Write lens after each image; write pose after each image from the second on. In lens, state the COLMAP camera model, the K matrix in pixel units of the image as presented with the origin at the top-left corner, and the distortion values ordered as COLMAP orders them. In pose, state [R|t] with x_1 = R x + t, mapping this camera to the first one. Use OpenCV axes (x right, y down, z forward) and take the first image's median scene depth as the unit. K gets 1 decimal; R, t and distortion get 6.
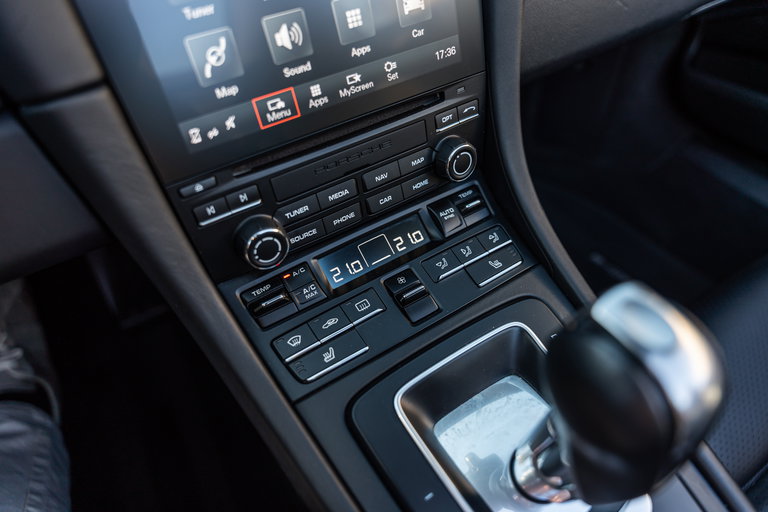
lens RADIAL K [[507.0, 0, 387.7], [0, 507.0, 251.9], [0, 0, 1]] dist [-0.001142, 0.005325]
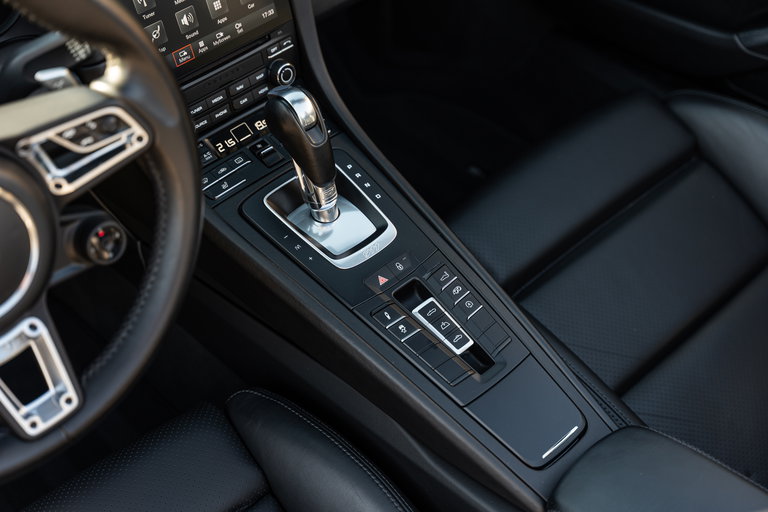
lens RADIAL K [[1150.9, 0, 379.7], [0, 1150.9, 256.5], [0, 0, 1]] dist [0.006918, 0.000000]
pose [[0.982264, -0.122091, 0.142308, -0.177267], [0.127578, 0.991373, -0.030058, 0.614929], [-0.137411, 0.047680, 0.989366, -2.979725]]
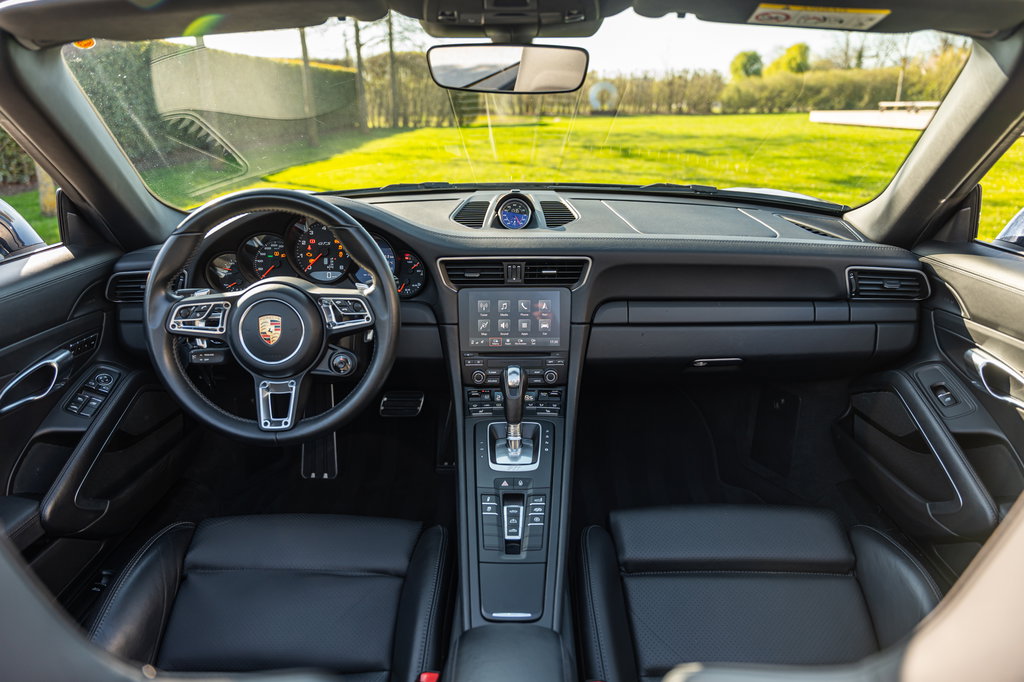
lens RADIAL K [[676.0, 0, 499.0], [0, 676.0, 341.8], [0, 0, 1]] dist [-0.001142, 0.005325]
pose [[0.824962, 0.207373, -0.525770, 2.066043], [-0.409667, 0.860274, -0.303482, 1.035212], [0.389373, 0.465752, 0.794647, -2.501334]]
